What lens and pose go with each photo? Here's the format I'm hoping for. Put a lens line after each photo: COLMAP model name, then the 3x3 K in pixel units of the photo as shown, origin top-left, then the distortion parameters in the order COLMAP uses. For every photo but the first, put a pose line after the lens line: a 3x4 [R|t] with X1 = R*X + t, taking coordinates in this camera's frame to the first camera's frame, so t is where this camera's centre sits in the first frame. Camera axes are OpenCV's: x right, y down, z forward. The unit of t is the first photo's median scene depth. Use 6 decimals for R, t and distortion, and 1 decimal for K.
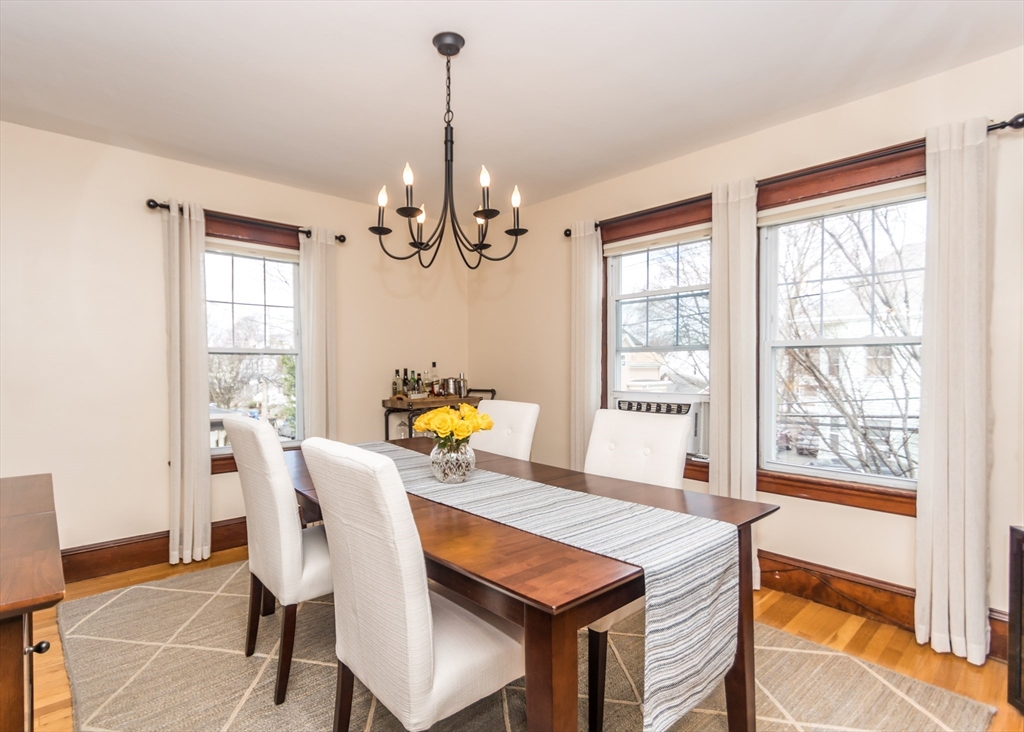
lens RADIAL K [[503.6, 0, 517.5], [0, 503.6, 371.3], [0, 0, 1]] dist [-0.003450, 0.000914]
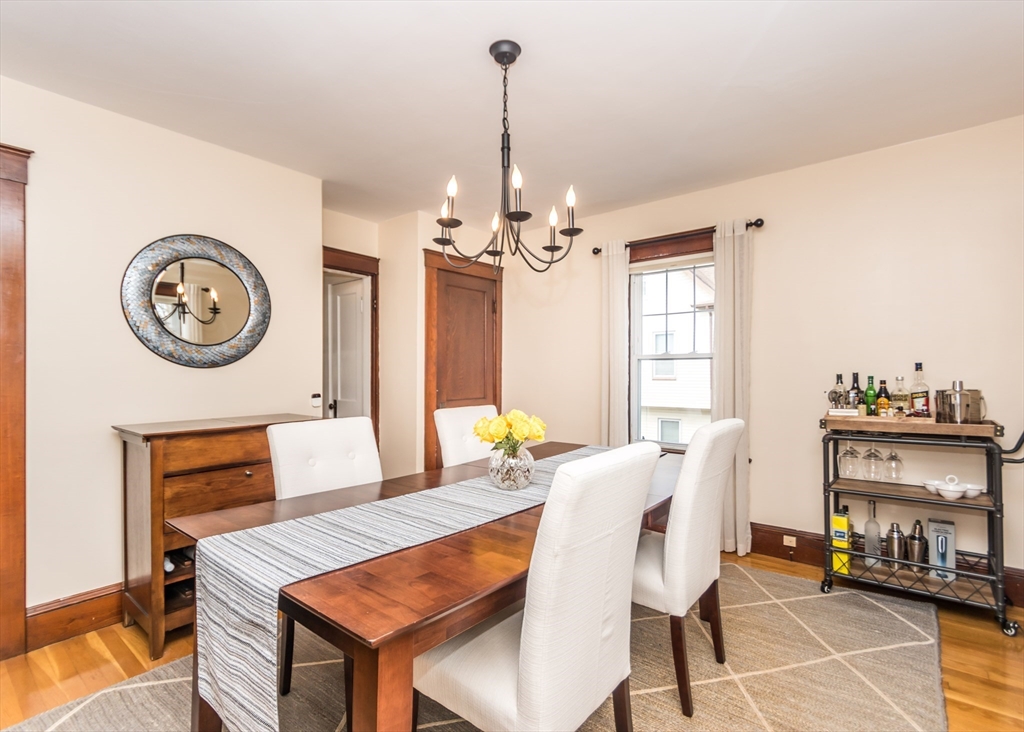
lens RADIAL K [[503.6, 0, 500.8], [0, 503.6, 363.5], [0, 0, 1]] dist [-0.003450, 0.000914]
pose [[0.125538, -0.023734, -0.991805, 0.496857], [-0.006393, 0.999674, -0.024731, 0.002400], [0.992068, 0.009445, 0.125346, 0.512246]]
